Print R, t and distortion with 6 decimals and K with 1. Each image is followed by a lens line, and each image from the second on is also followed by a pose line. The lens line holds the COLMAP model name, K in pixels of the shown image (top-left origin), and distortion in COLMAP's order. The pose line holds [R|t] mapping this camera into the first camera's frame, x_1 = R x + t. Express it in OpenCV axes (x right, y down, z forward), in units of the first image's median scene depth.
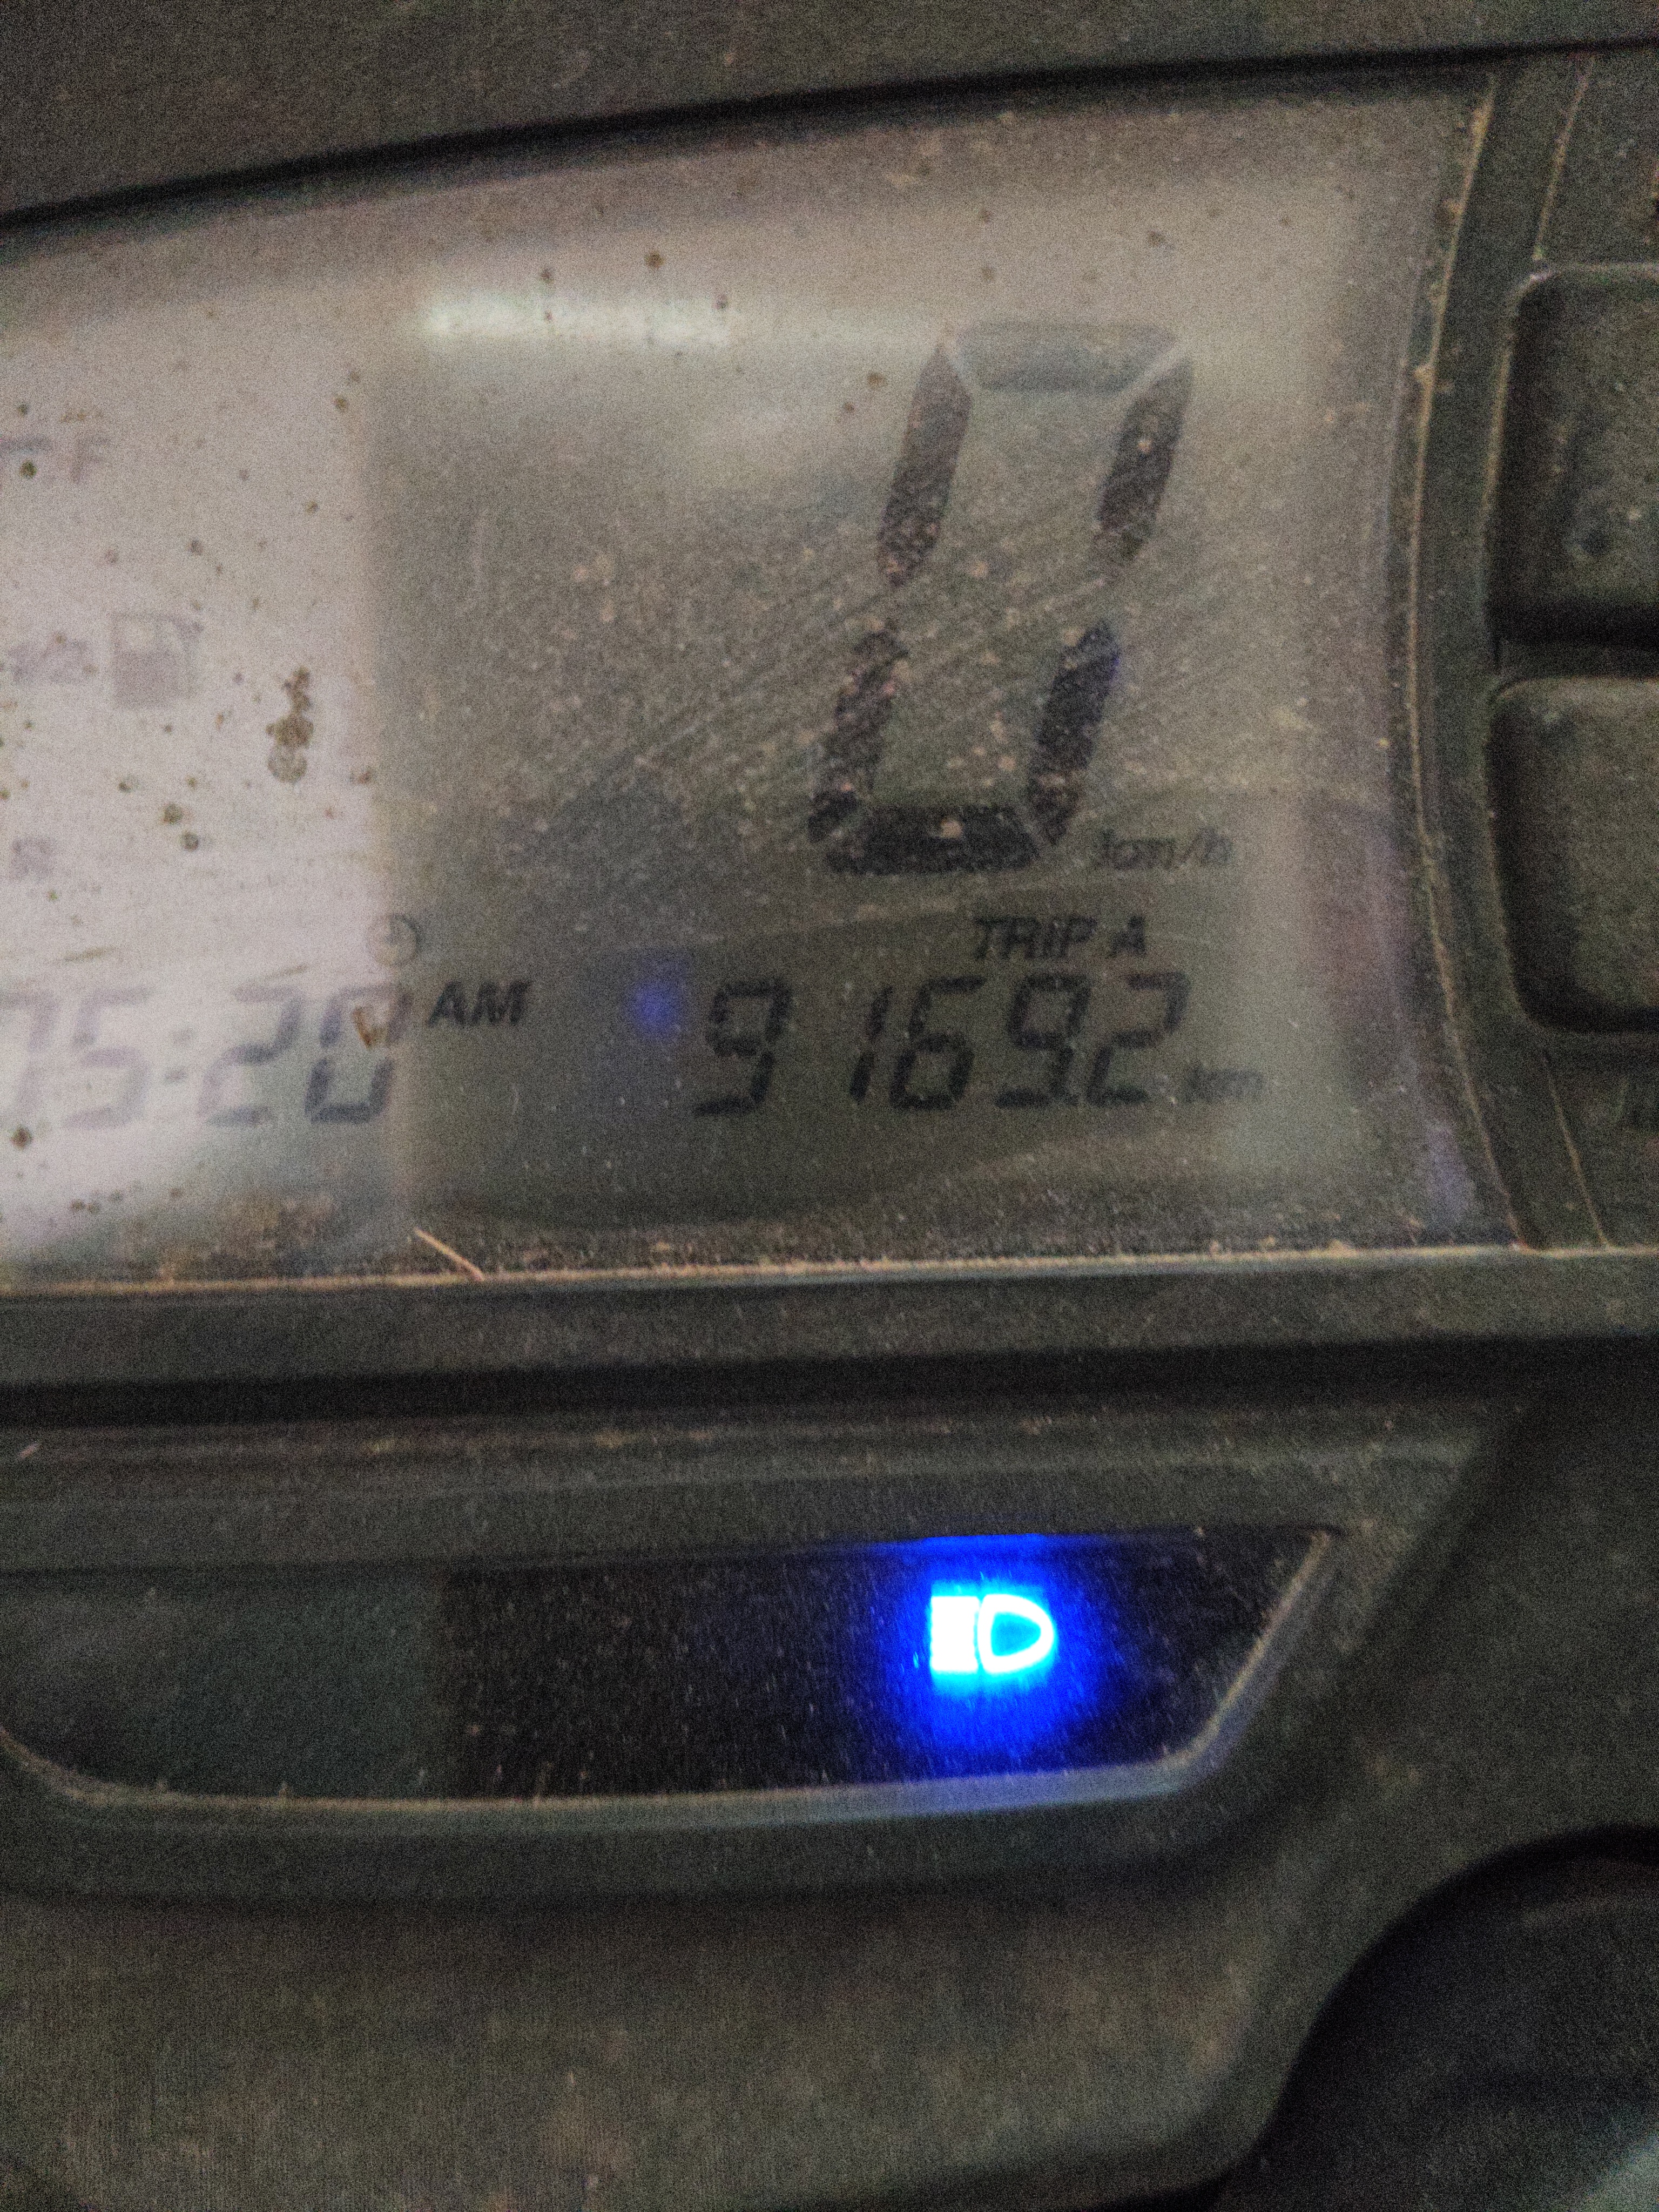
lens RADIAL K [[1620.7, 0, 827.5], [0, 1620.7, 1098.7], [0, 0, 1]] dist [-0.024958, -0.049316]
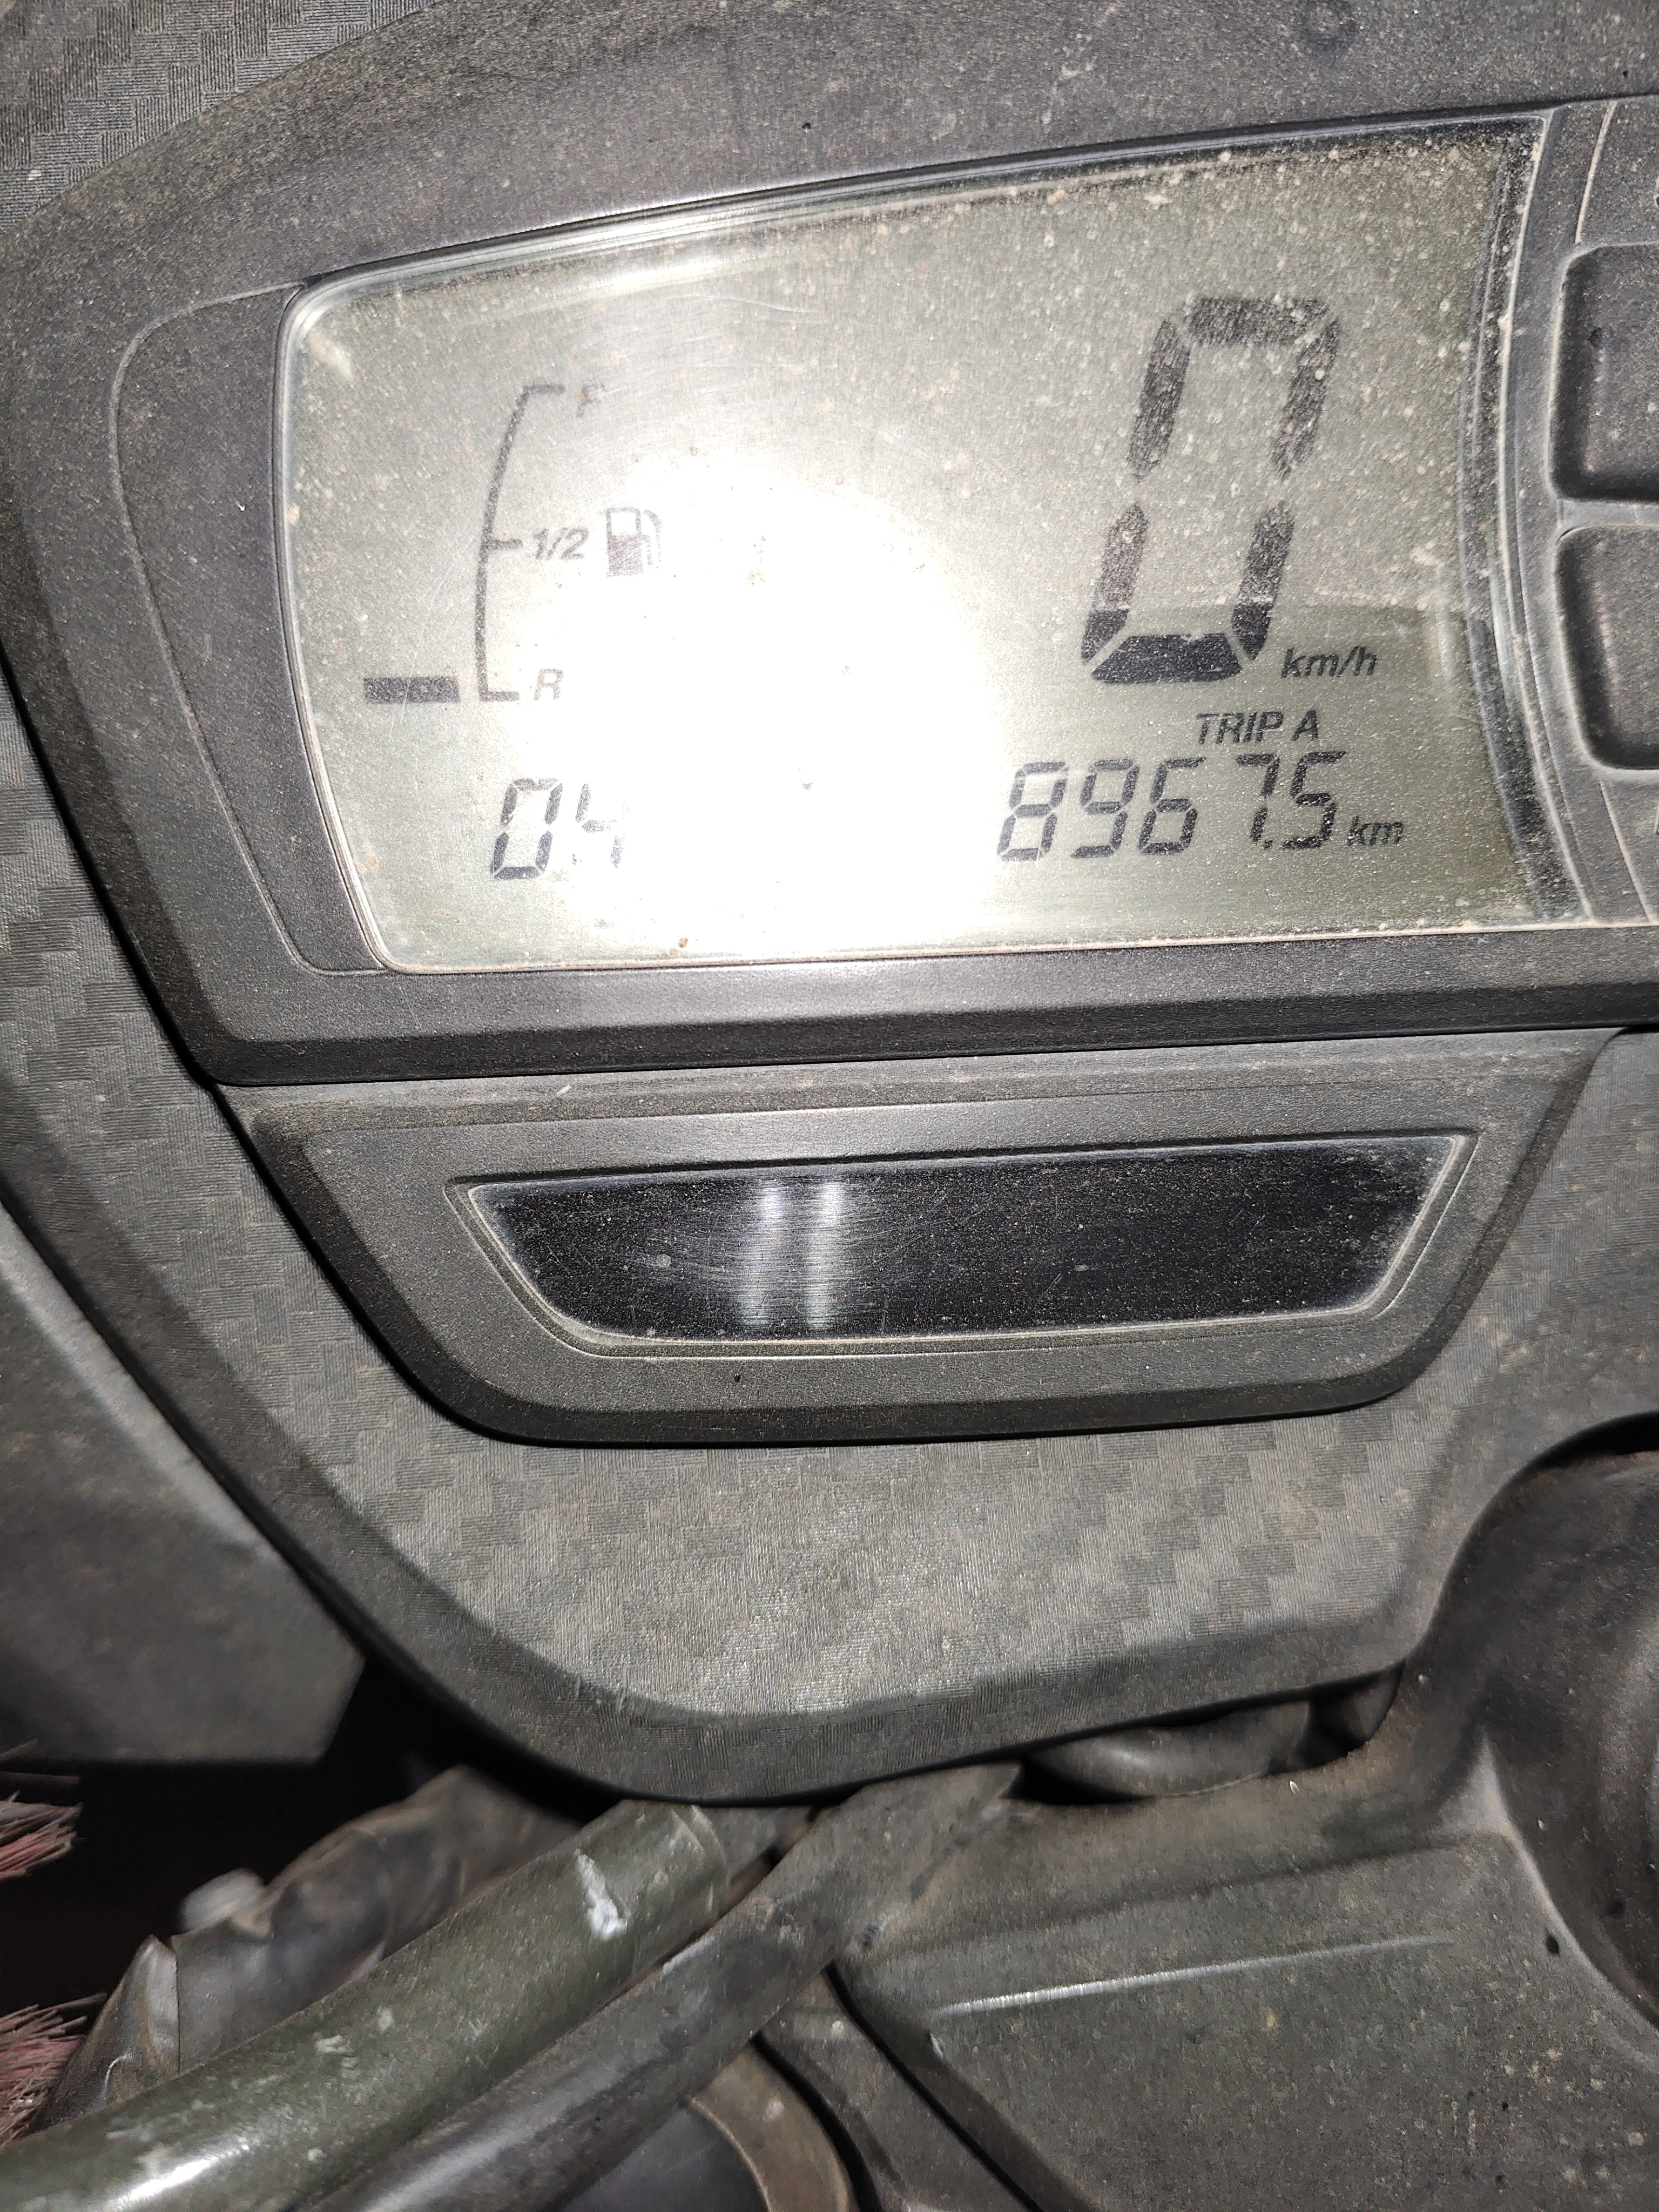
lens RADIAL K [[1620.7, 0, 828.7], [0, 1620.7, 1104.3], [0, 0, 1]] dist [-0.024958, -0.049316]
pose [[0.999463, -0.029198, -0.014901, -0.235805], [0.029022, 0.999508, -0.011903, 0.252987], [0.015241, 0.011464, 0.999818, -0.440667]]
